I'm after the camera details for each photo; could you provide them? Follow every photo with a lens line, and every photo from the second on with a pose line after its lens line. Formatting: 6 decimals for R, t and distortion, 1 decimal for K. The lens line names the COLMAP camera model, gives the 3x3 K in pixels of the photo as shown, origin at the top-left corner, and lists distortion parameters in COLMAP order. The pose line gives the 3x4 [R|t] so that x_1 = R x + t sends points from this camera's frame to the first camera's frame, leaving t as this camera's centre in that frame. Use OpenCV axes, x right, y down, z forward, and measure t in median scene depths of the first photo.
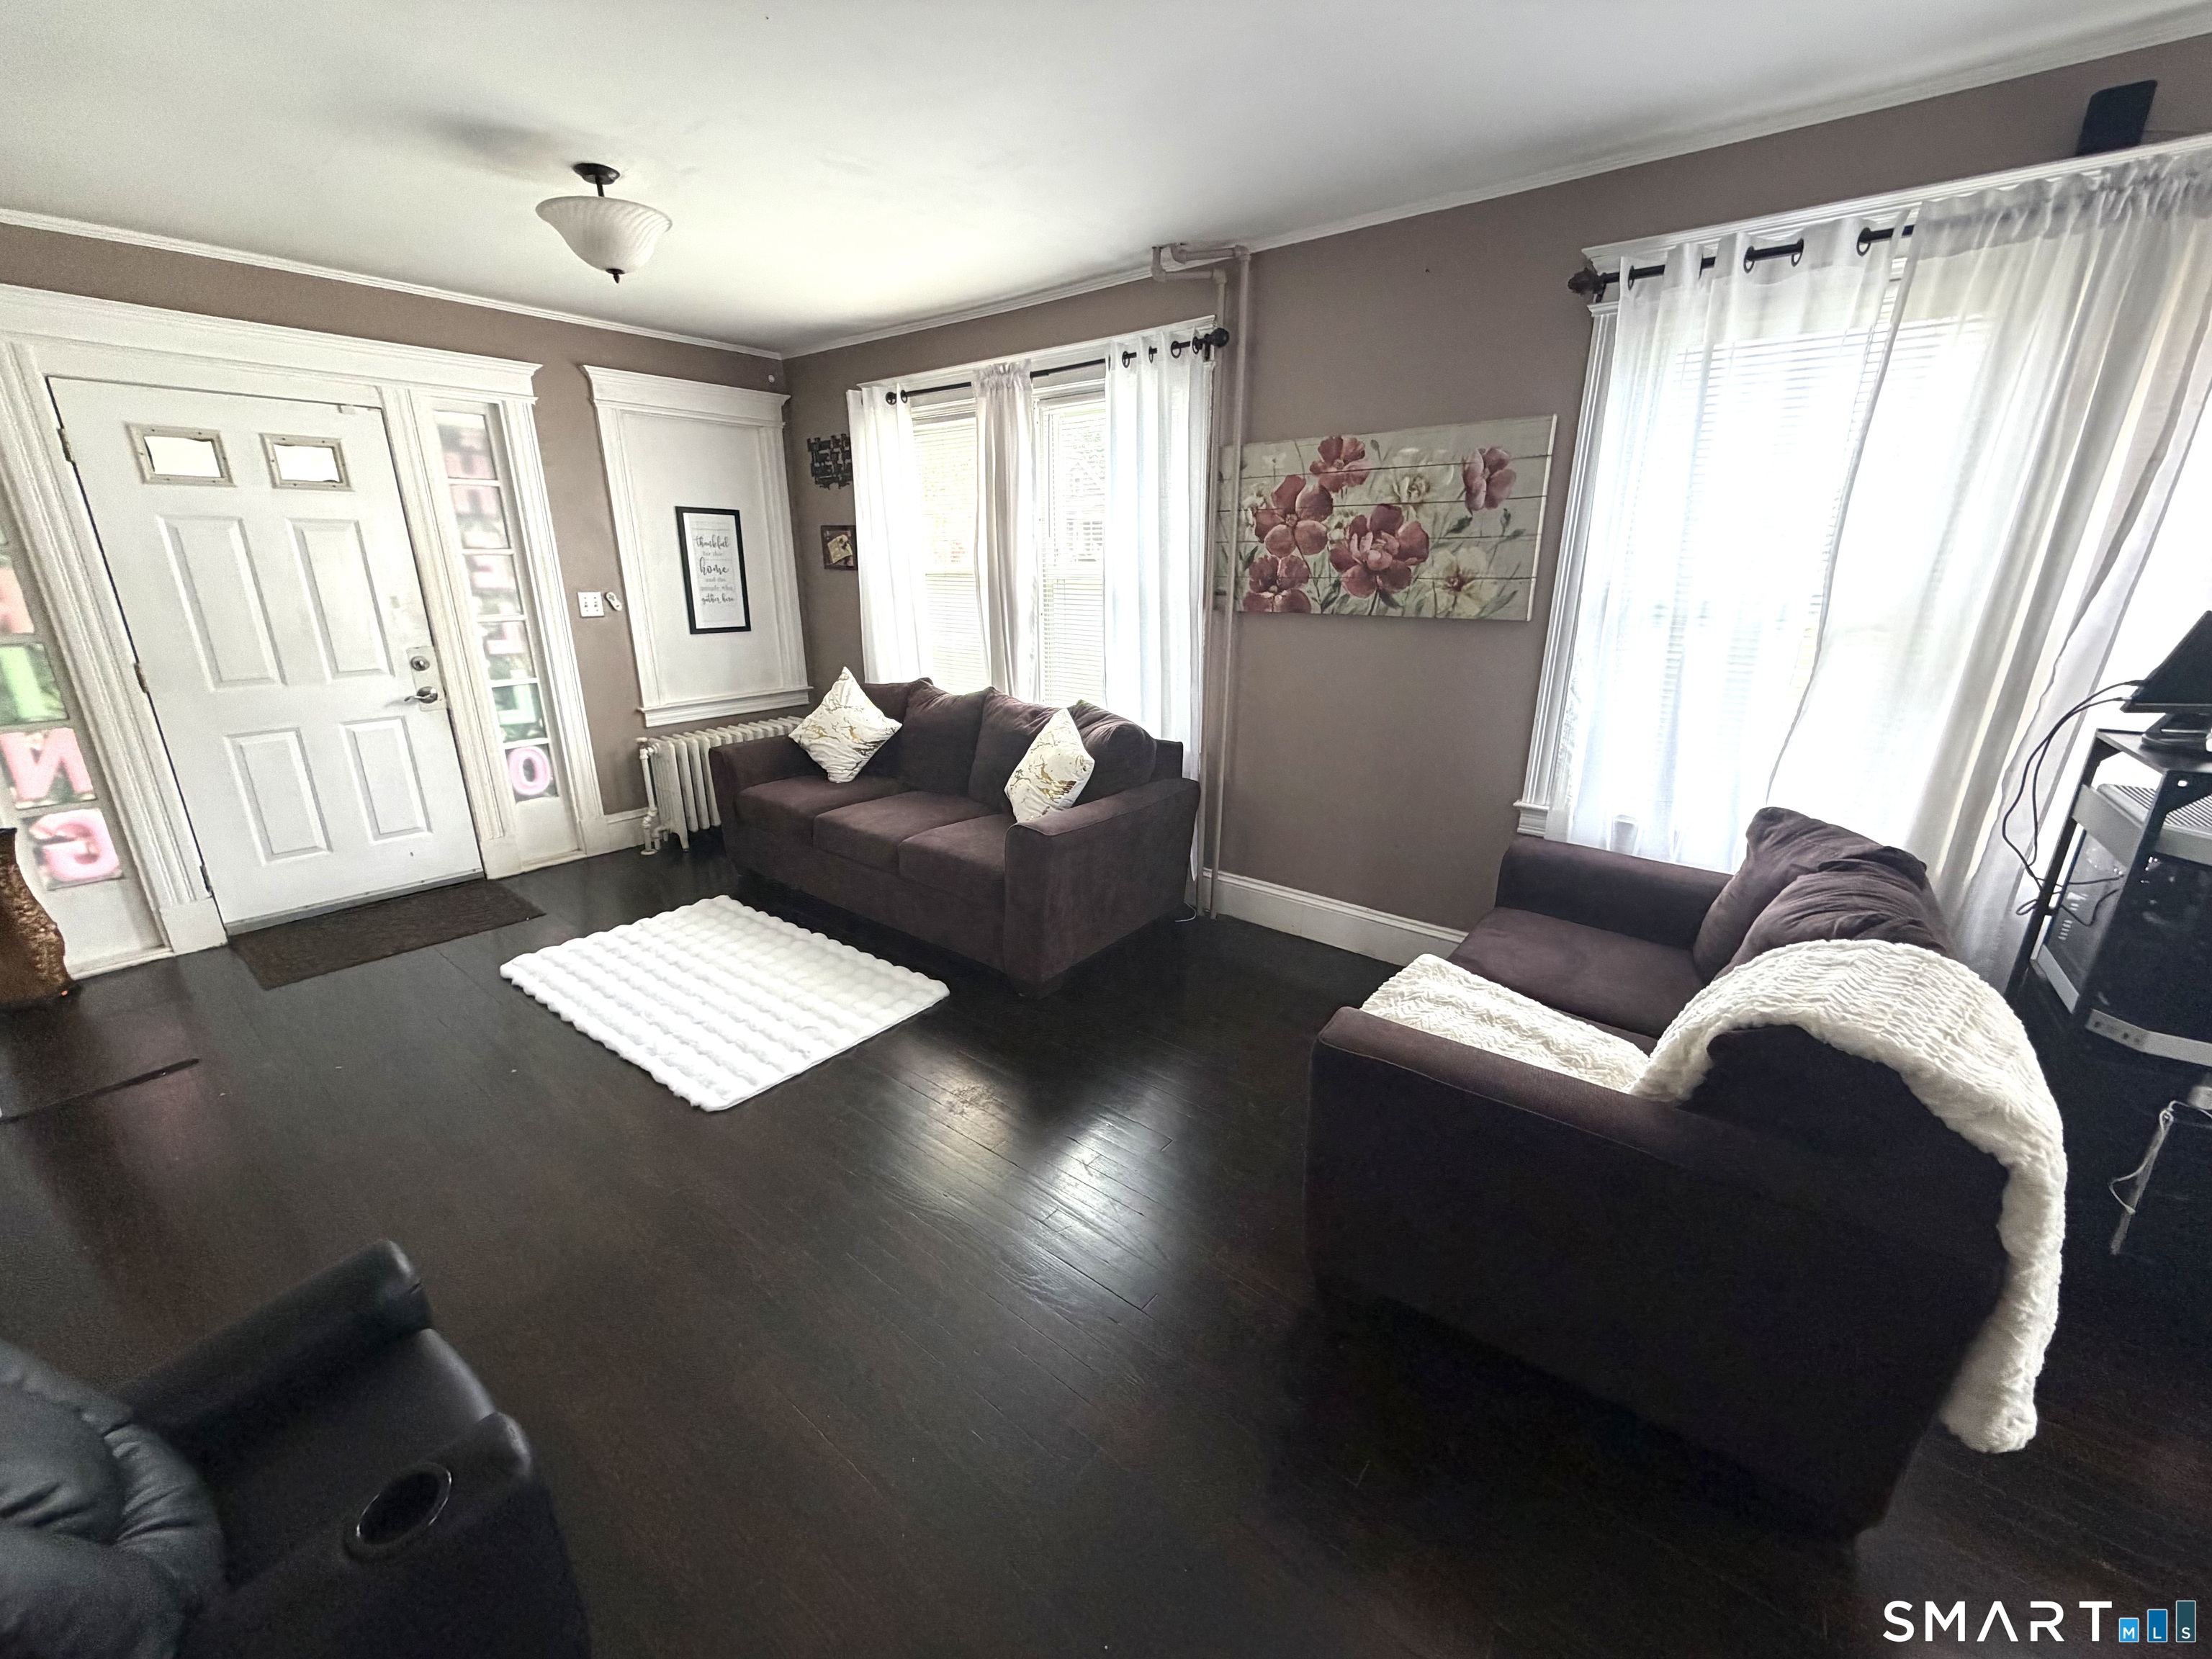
lens RADIAL K [[884.4, 0, 1103.3], [0, 884.4, 832.5], [0, 0, 1]] dist [0.001012, 0.001259]
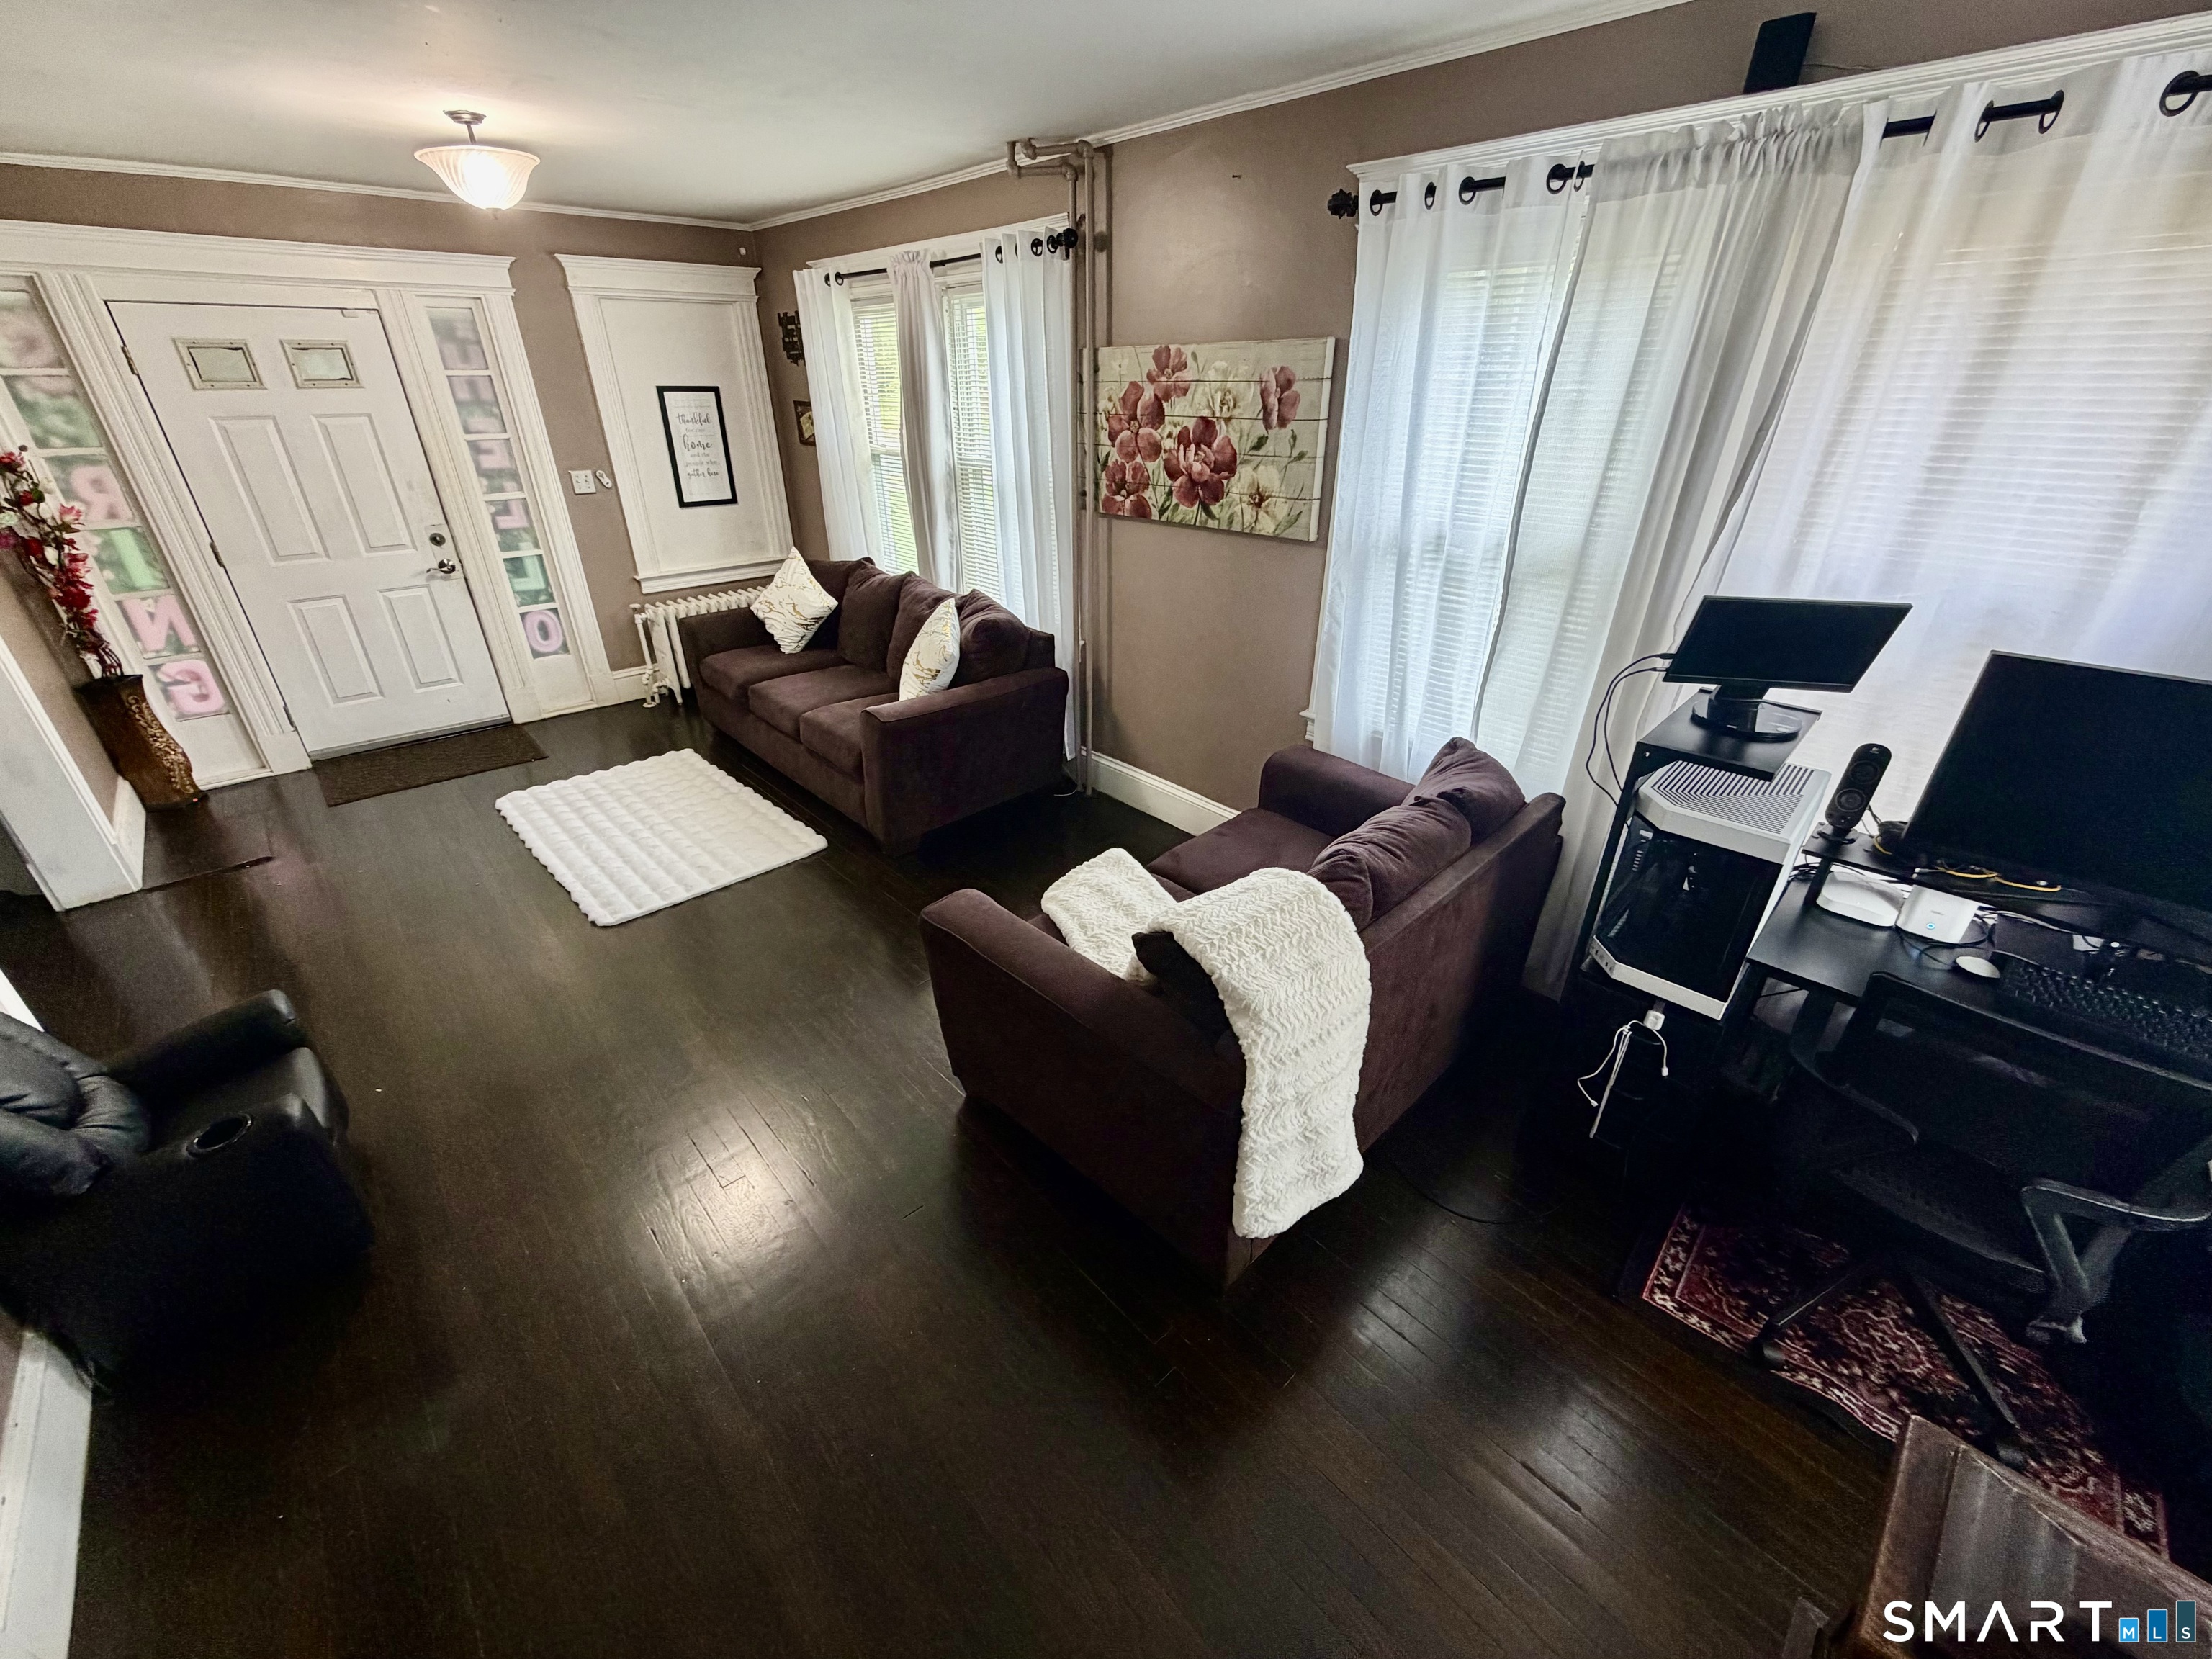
lens RADIAL K [[884.4, 0, 1106.5], [0, 884.4, 833.9], [0, 0, 1]] dist [0.001012, 0.001259]
pose [[0.988504, 0.068745, -0.134659, 0.347129], [-0.043907, 0.982794, 0.179410, -0.064081], [0.144676, -0.171435, 0.974515, -0.106735]]
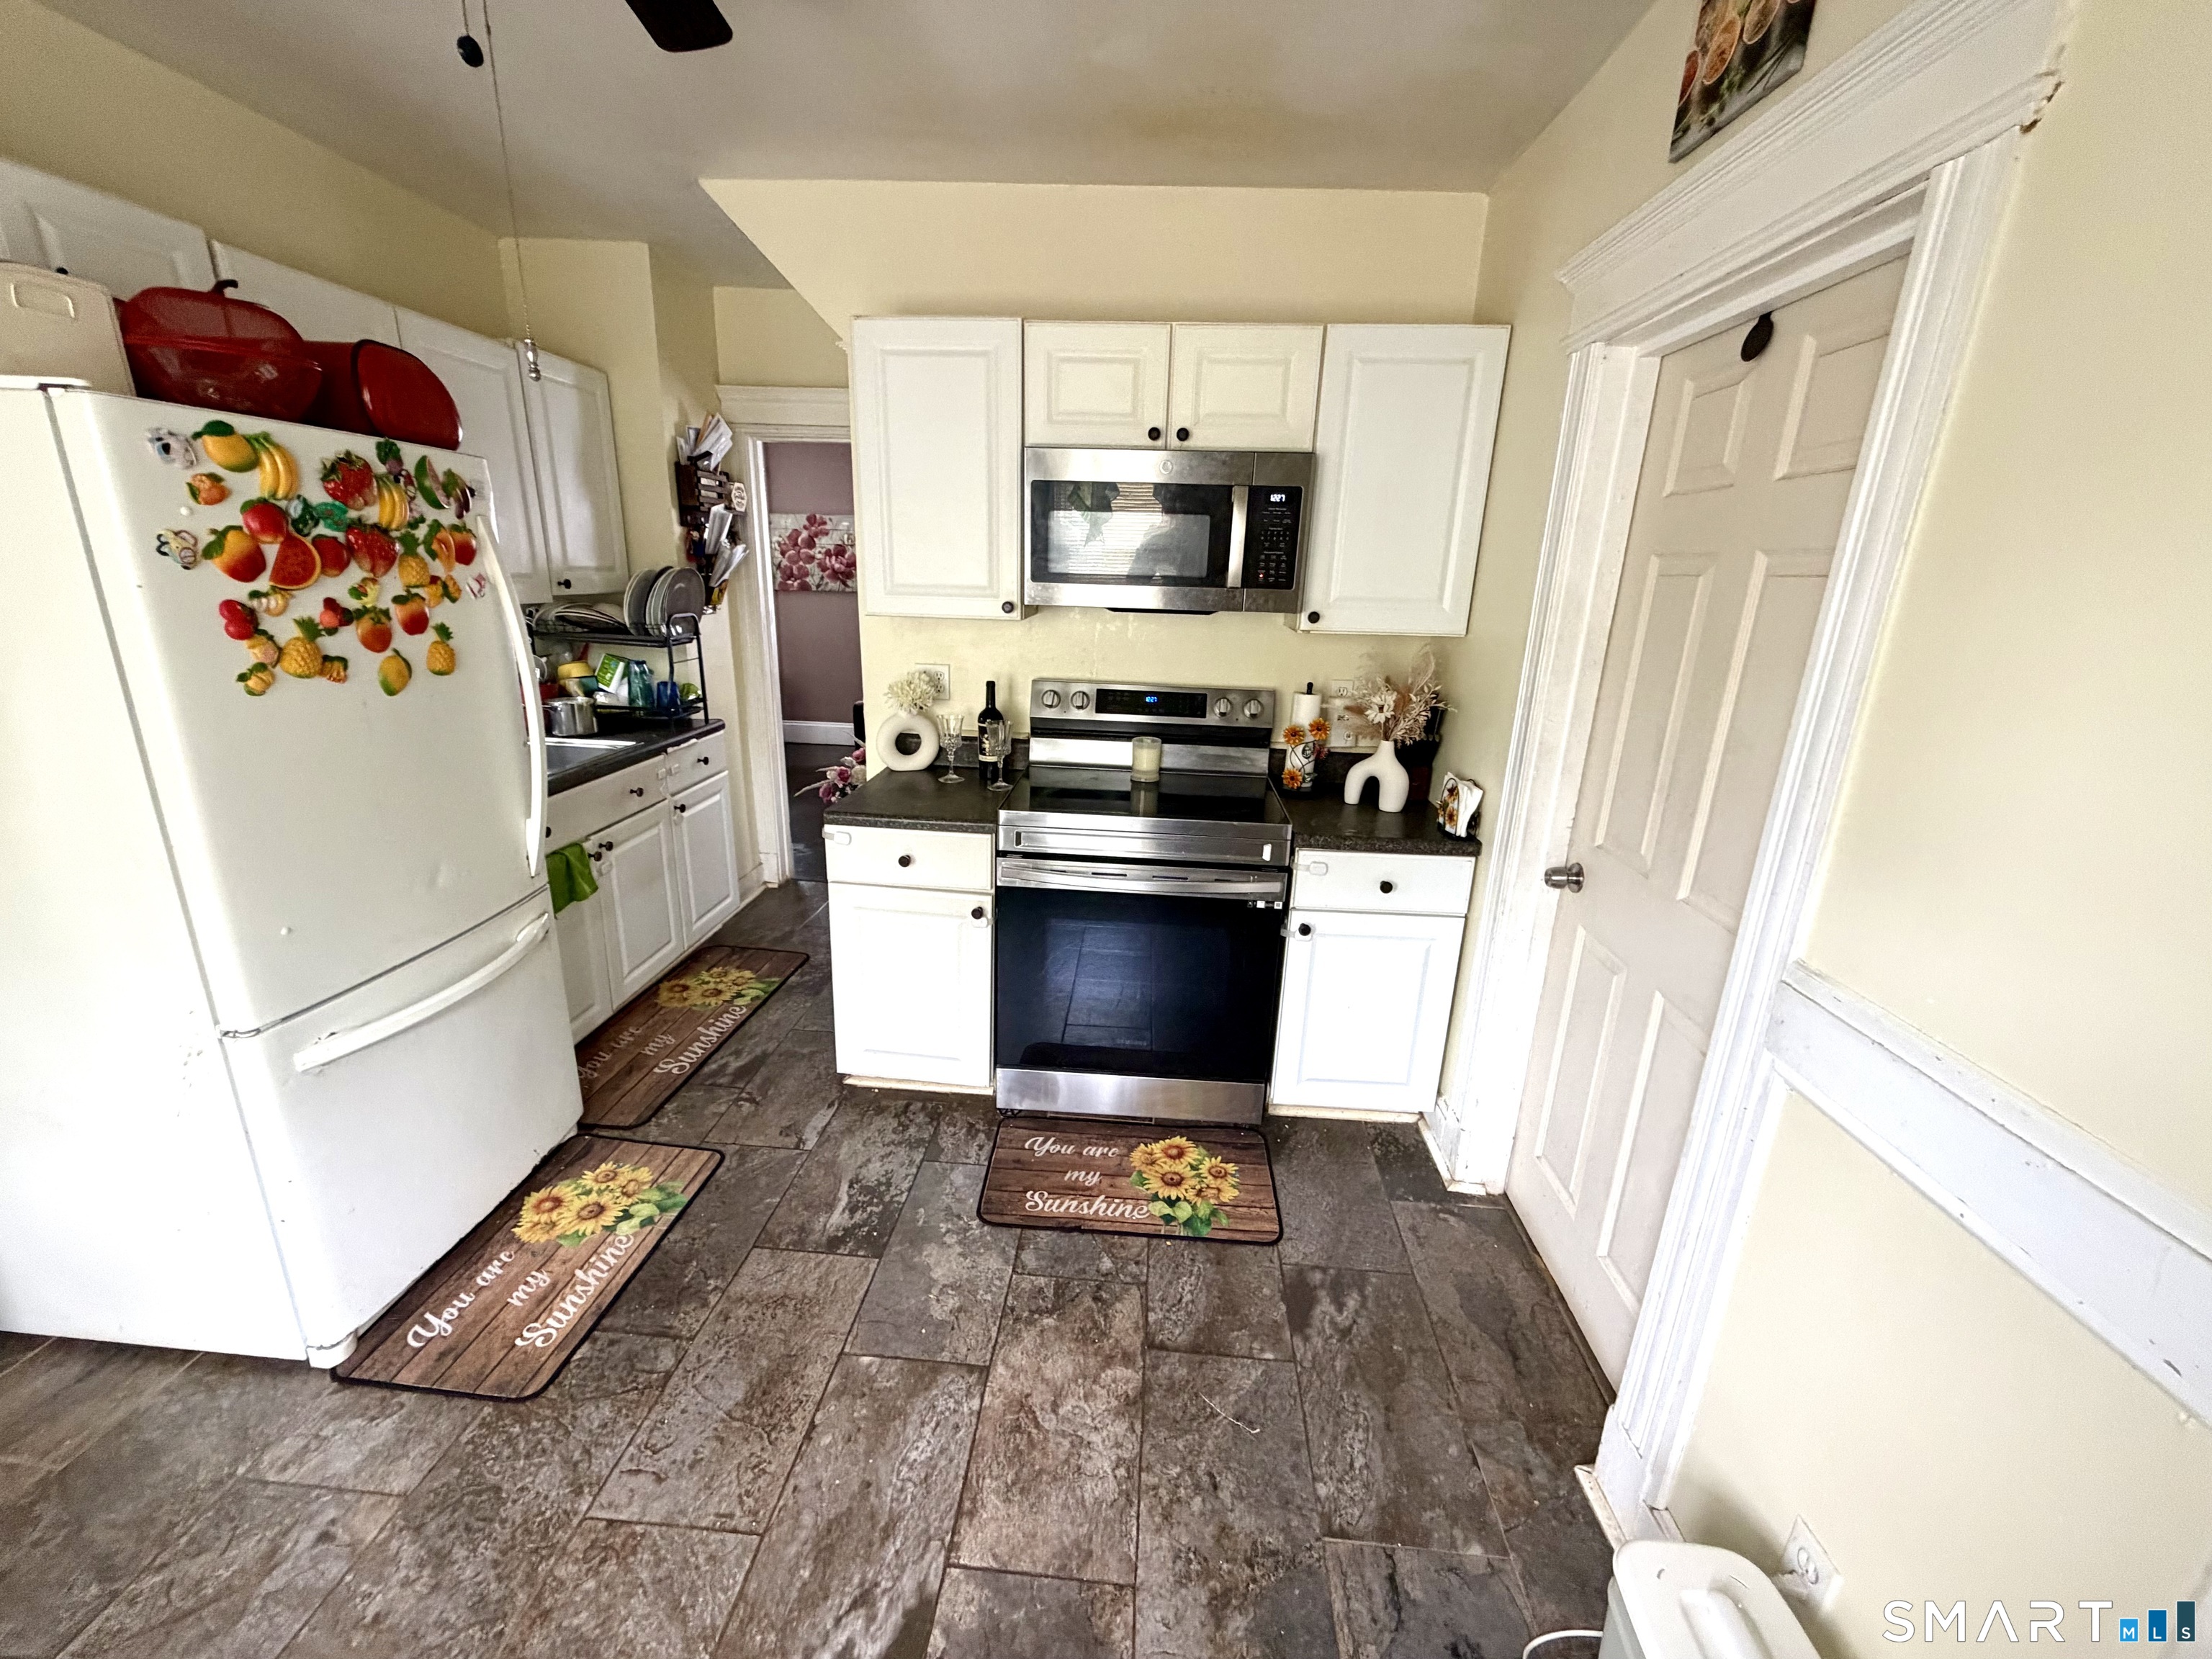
lens RADIAL K [[884.4, 0, 1103.1], [0, 884.4, 826.9], [0, 0, 1]] dist [0.001012, 0.001259]
pose [[0.830525, -0.134410, 0.540520, -0.440806], [0.139608, 0.989703, 0.031595, 0.373949], [-0.539201, 0.049221, 0.840737, -1.241666]]
